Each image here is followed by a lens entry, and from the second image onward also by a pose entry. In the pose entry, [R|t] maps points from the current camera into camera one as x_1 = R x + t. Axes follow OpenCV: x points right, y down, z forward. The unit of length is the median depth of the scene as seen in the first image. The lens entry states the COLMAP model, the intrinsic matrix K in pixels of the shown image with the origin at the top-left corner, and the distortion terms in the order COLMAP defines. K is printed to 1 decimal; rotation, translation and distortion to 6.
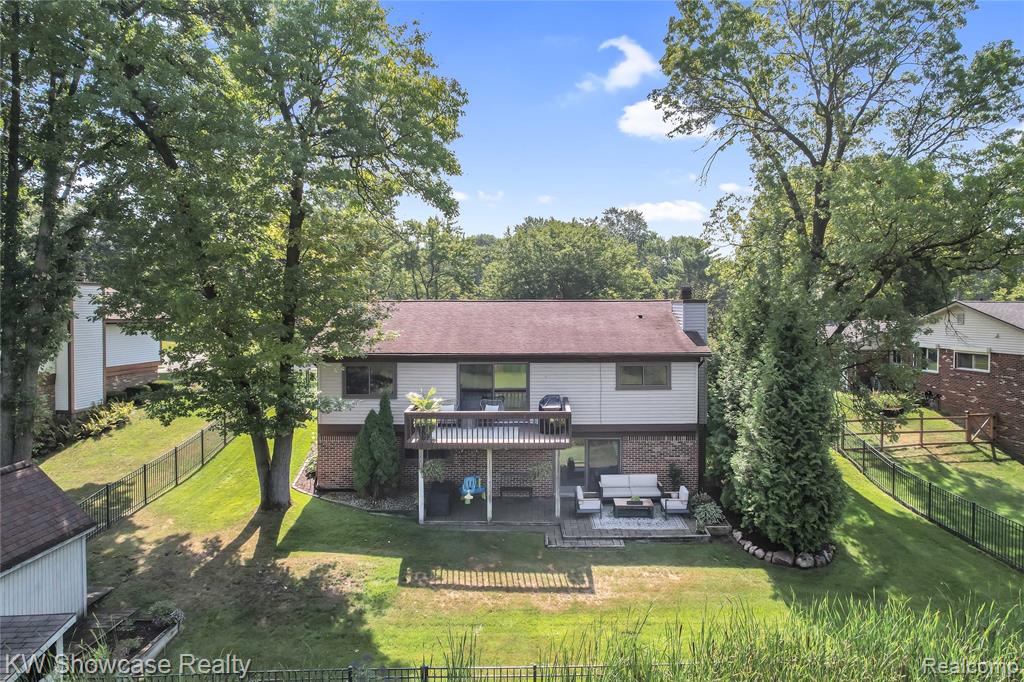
lens RADIAL K [[668.8, 0, 513.4], [0, 668.8, 308.7], [0, 0, 1]] dist [-0.031692, 0.000439]
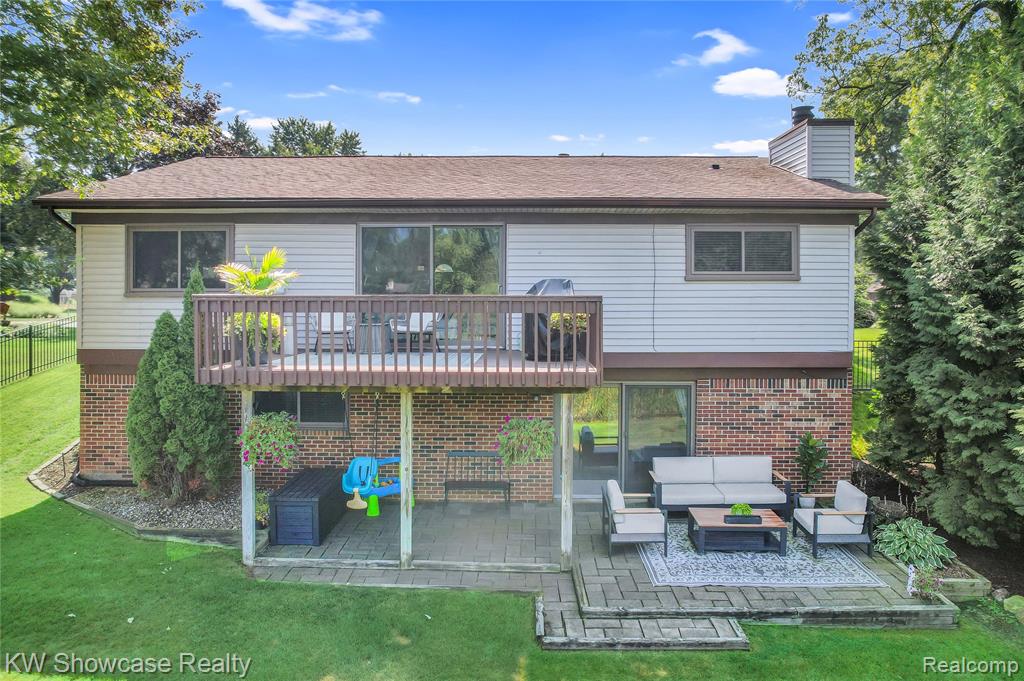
lens RADIAL K [[717.9, 0, 496.9], [0, 717.9, 296.1], [0, 0, 1]] dist [-0.072023, 0.058675]
pose [[0.999910, 0.004214, -0.012769, 0.026815], [-0.004097, 0.999949, 0.009230, 0.142363], [0.012808, -0.009177, 0.999876, 0.538693]]
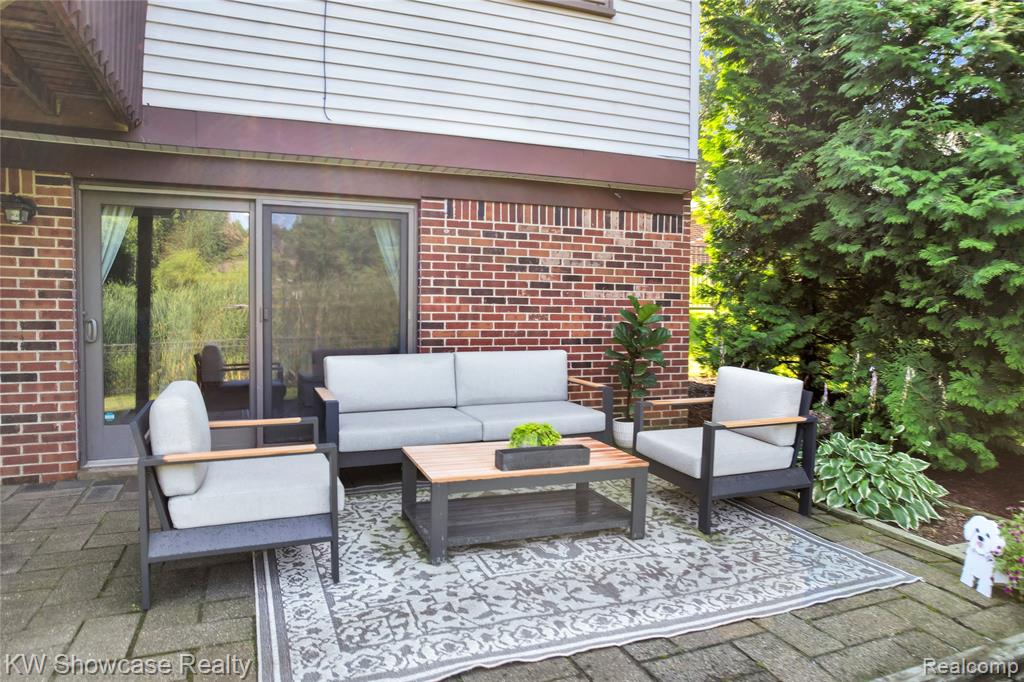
lens RADIAL K [[719.6, 0, 532.7], [0, 719.6, 339.8], [0, 0, 1]] dist [-0.066285, 0.077773]
pose [[0.912173, -0.007627, 0.409735, 0.107979], [-0.016256, 0.998366, 0.054773, 0.254556], [-0.409484, -0.056623, 0.910559, 0.846413]]
